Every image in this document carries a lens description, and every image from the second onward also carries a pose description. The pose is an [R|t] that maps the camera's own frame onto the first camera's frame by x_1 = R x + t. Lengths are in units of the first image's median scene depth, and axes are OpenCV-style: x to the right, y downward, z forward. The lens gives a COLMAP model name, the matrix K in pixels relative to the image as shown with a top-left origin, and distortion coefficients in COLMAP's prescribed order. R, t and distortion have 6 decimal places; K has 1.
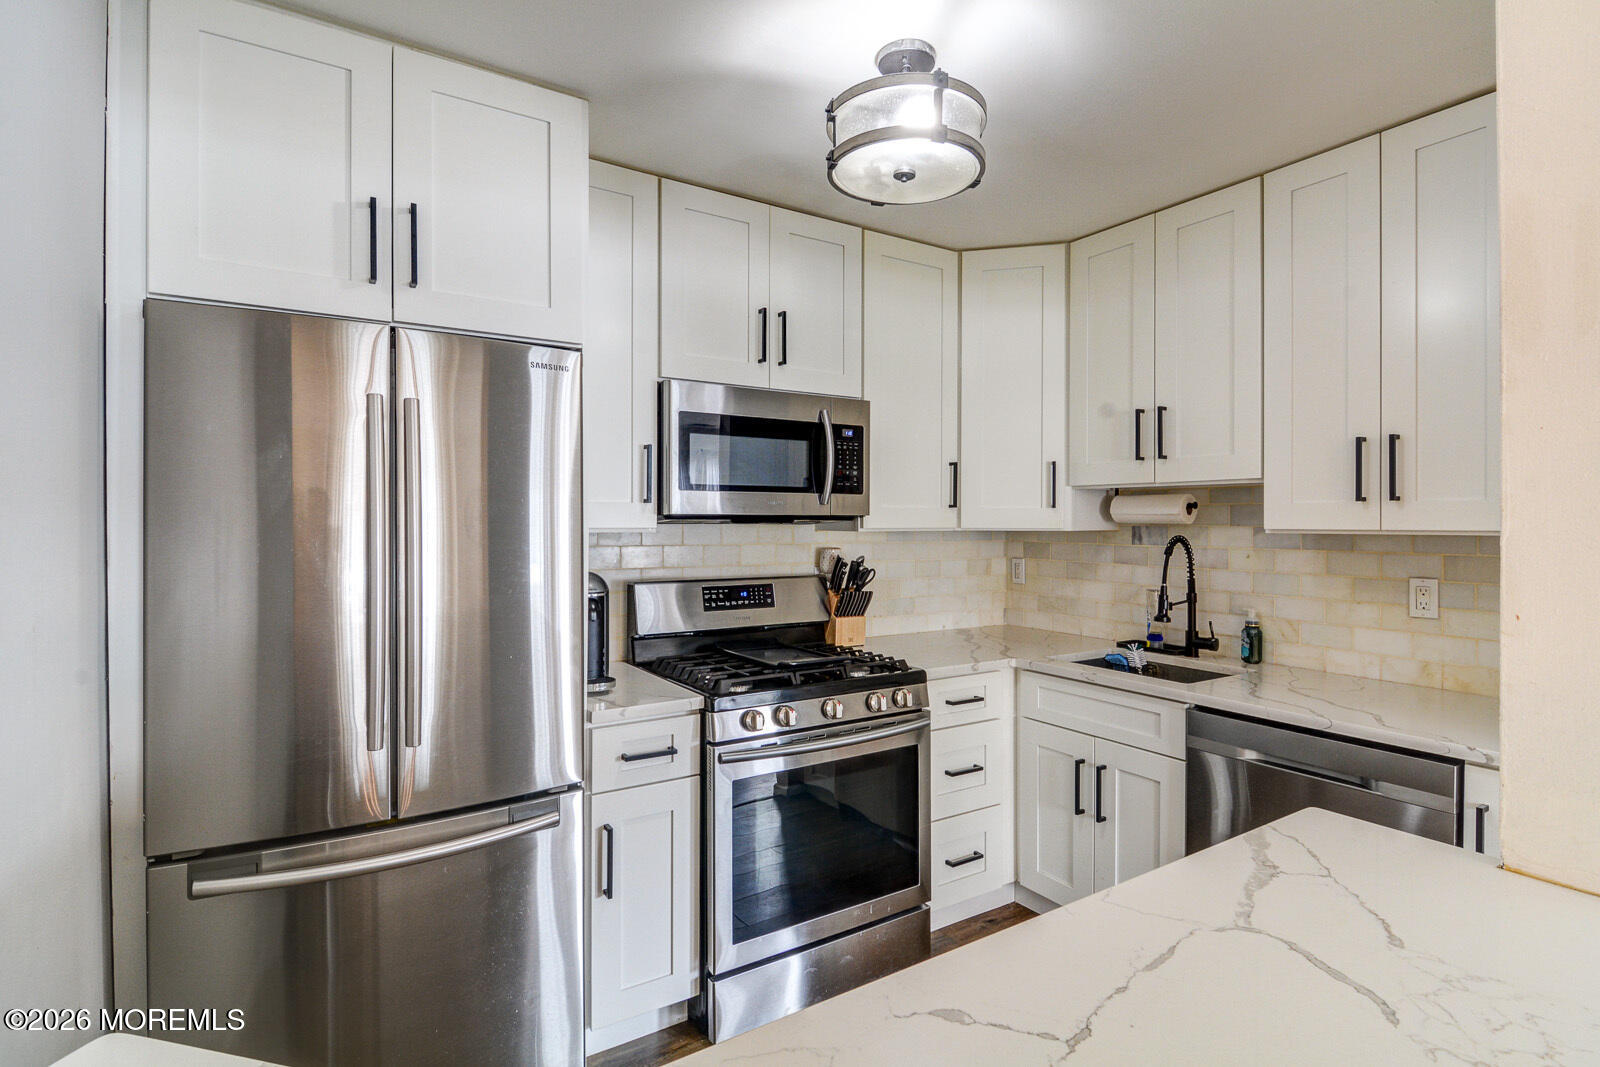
lens RADIAL K [[766.3, 0, 808.7], [0, 766.3, 533.0], [0, 0, 1]] dist [0.013776, -0.015664]
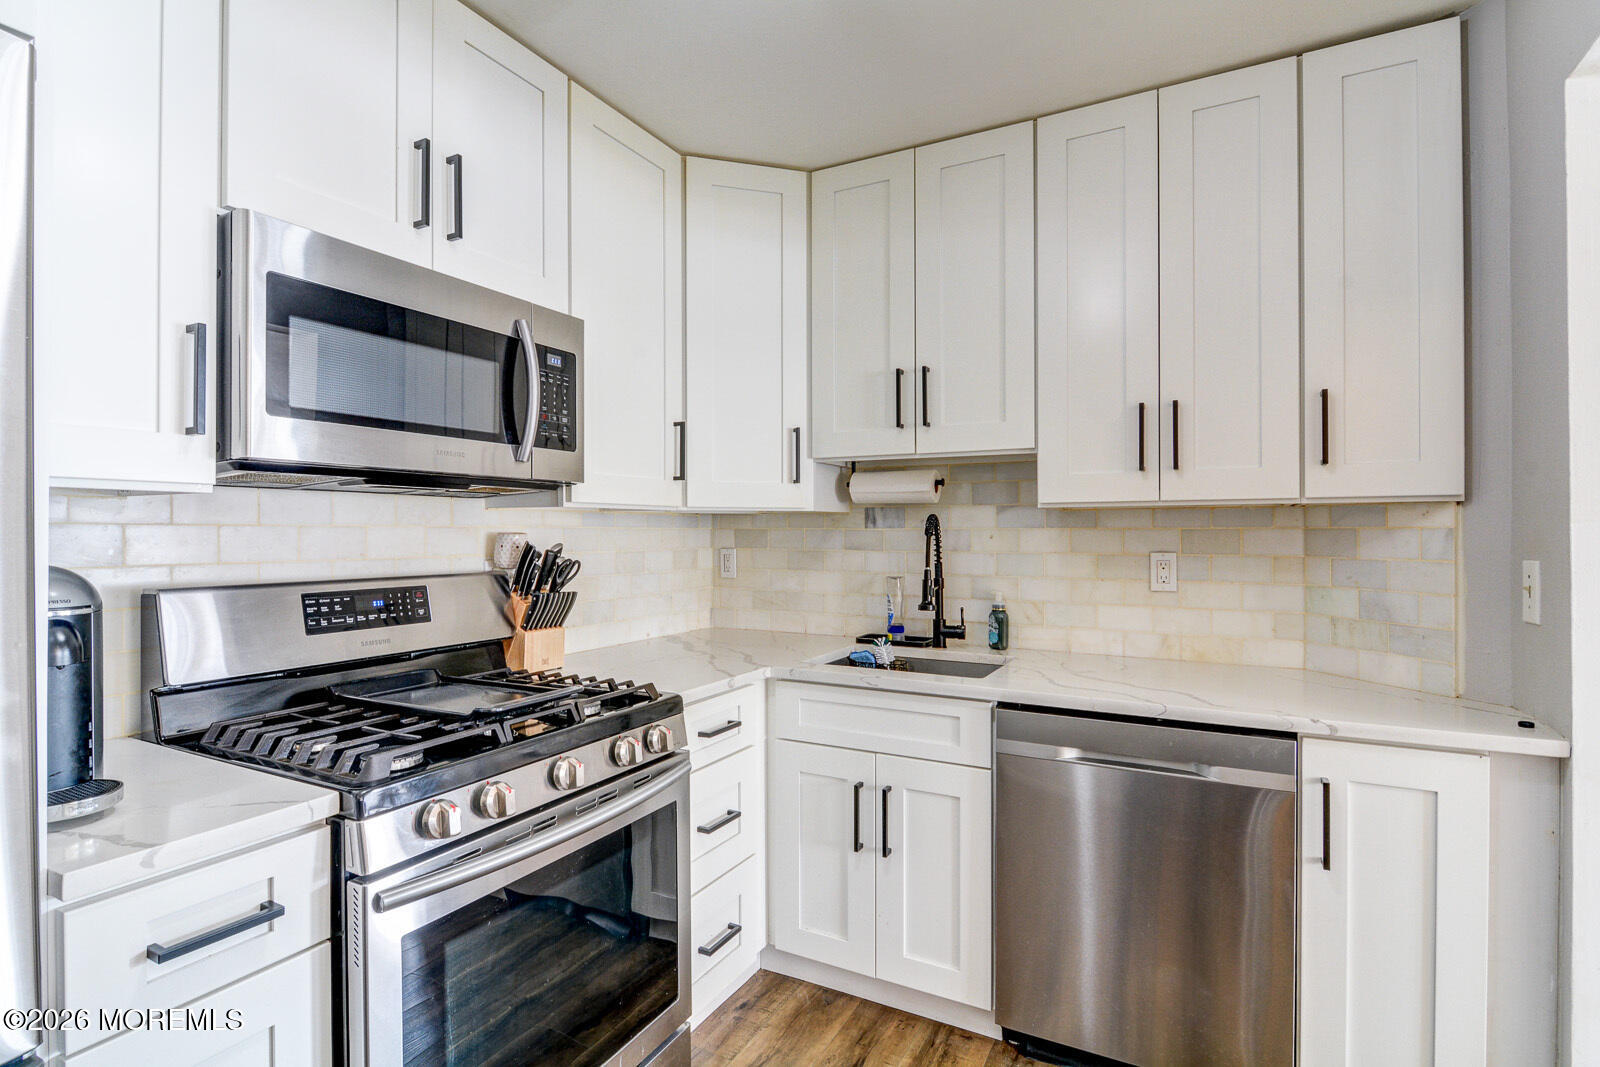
lens RADIAL K [[766.3, 0, 808.7], [0, 766.3, 533.0], [0, 0, 1]] dist [0.013776, -0.015664]
pose [[0.873080, -0.004030, 0.487560, -0.089100], [0.008960, 0.999930, -0.007781, 0.032356], [-0.487495, 0.011162, 0.873055, 0.298050]]
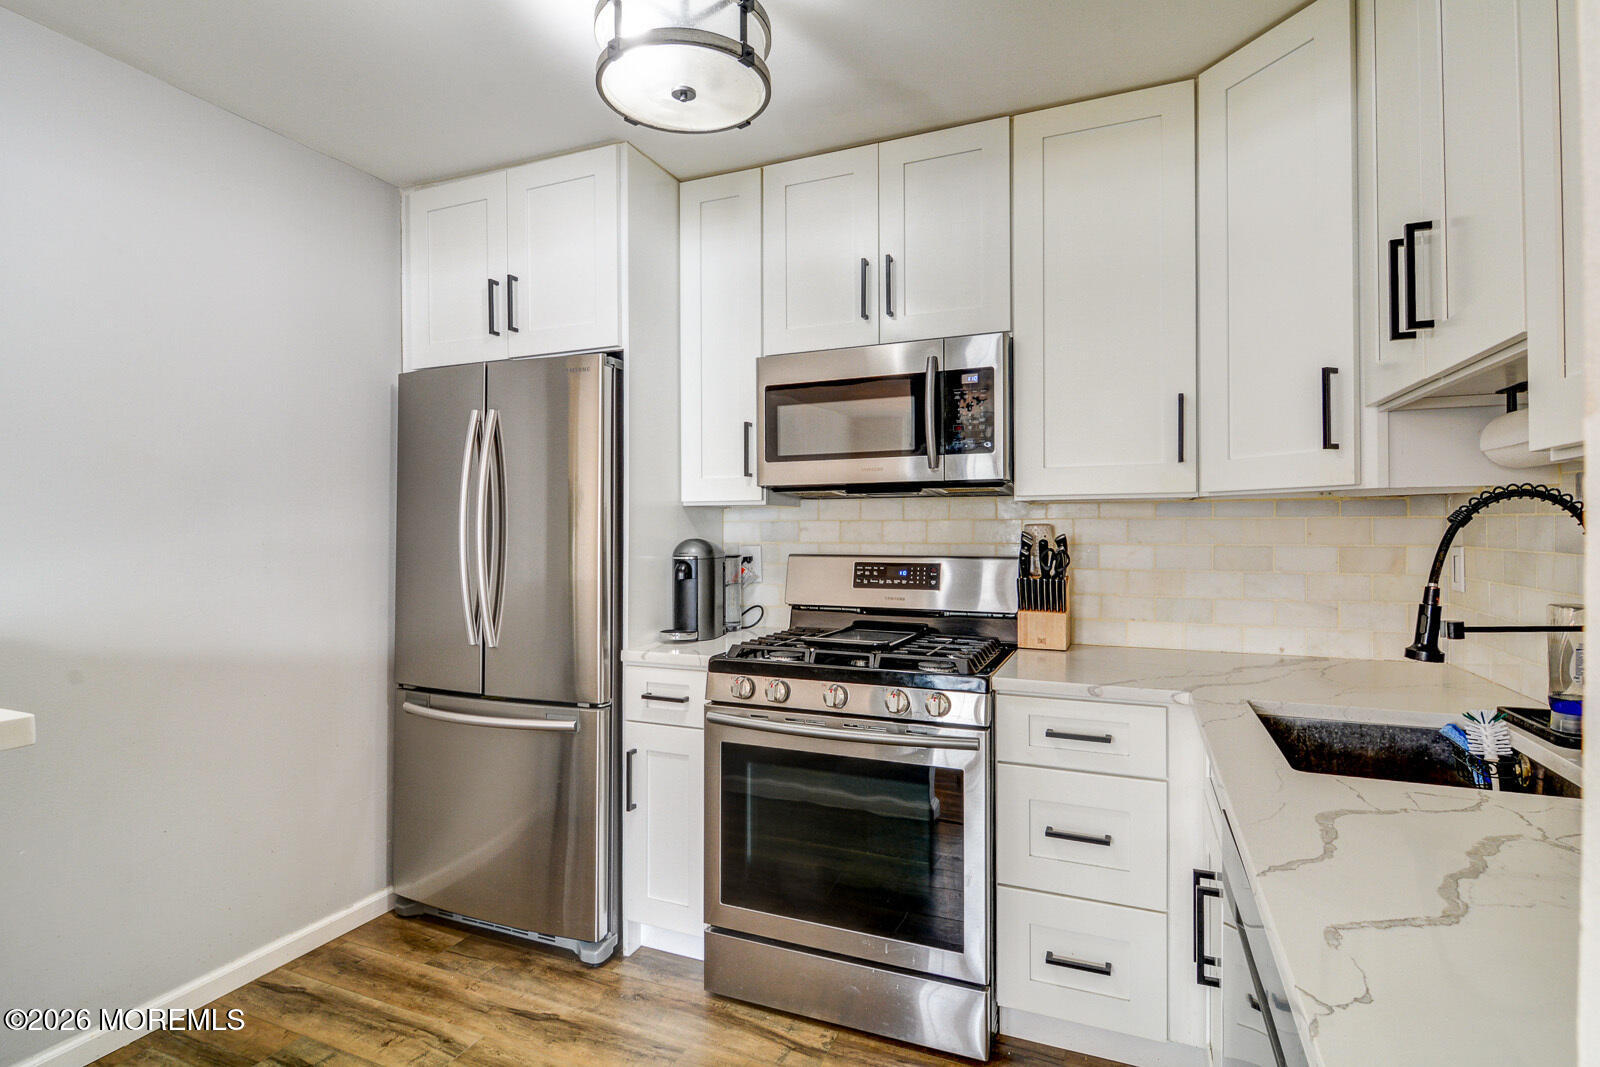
lens RADIAL K [[768.1, 0, 807.3], [0, 768.1, 536.1], [0, 0, 1]] dist [0.000737, -0.000342]
pose [[0.577813, 0.002766, -0.816165, 0.639081], [-0.004686, 0.999989, 0.000071, 0.038541], [0.816156, 0.003784, 0.577820, 0.401646]]
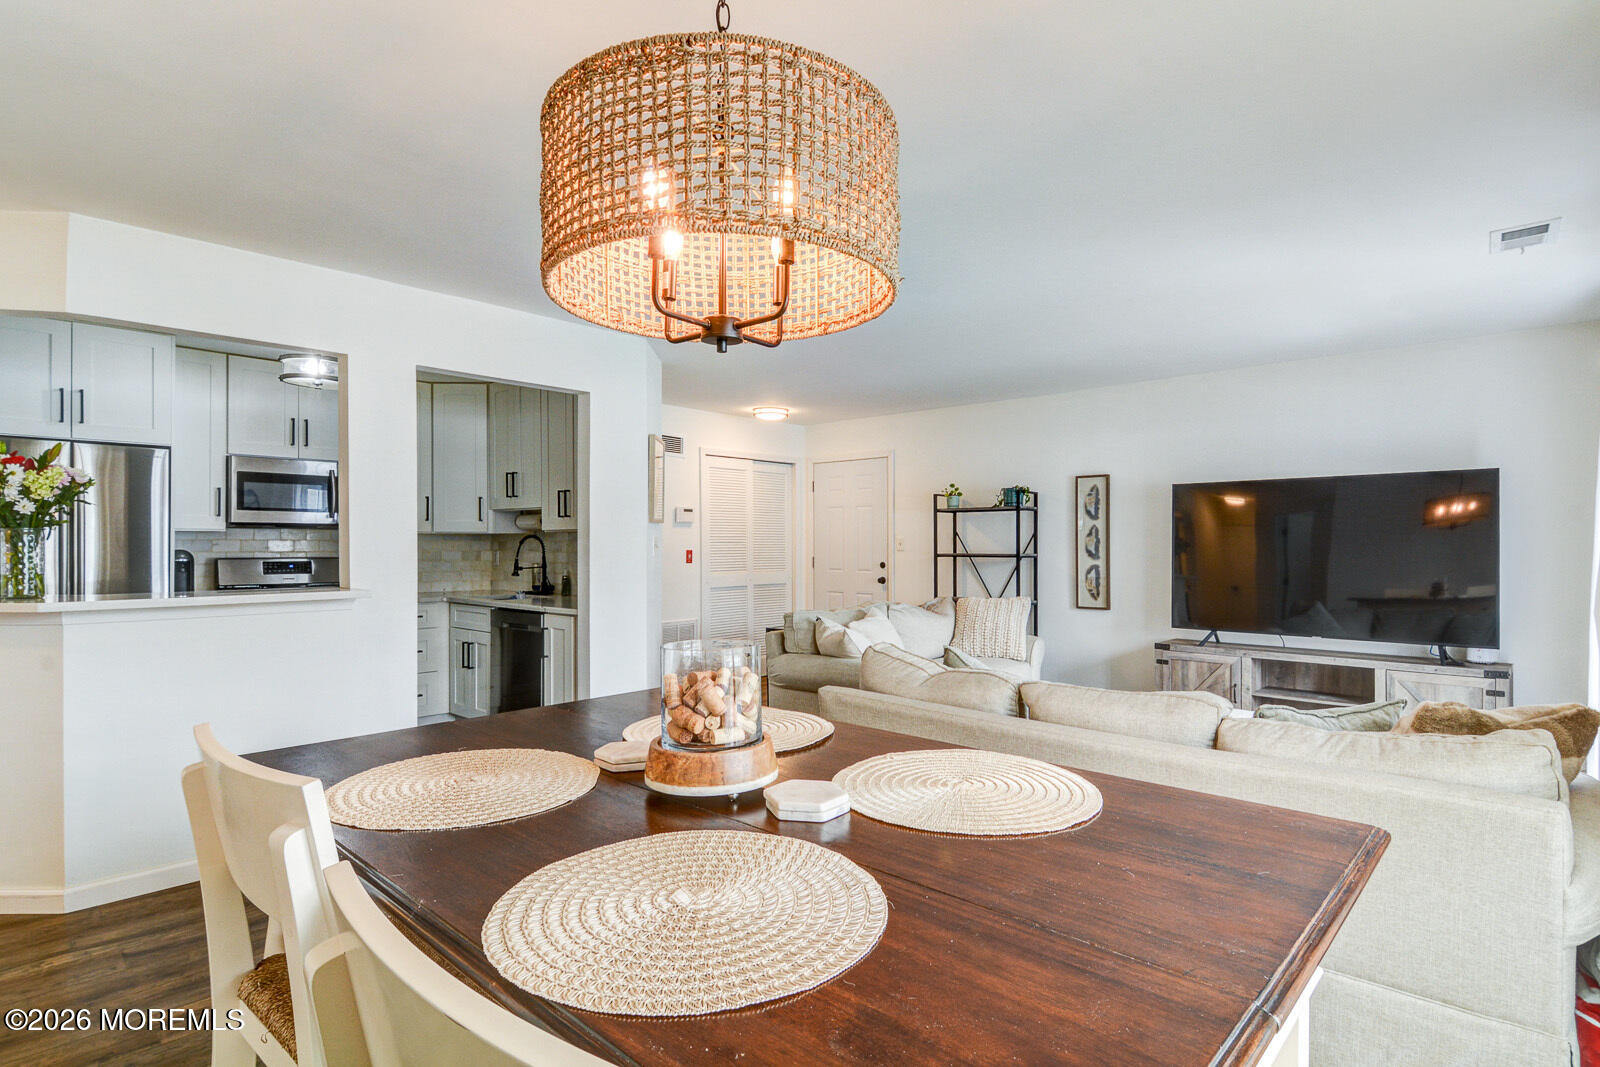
lens RADIAL K [[788.2, 0, 779.4], [0, 788.2, 547.3], [0, 0, 1]] dist [0.000301, -0.000453]
pose [[0.968220, -0.003835, 0.250072, 0.624226], [0.006470, 0.999932, -0.009717, 0.064237], [-0.250018, 0.011026, 0.968178, -1.227575]]
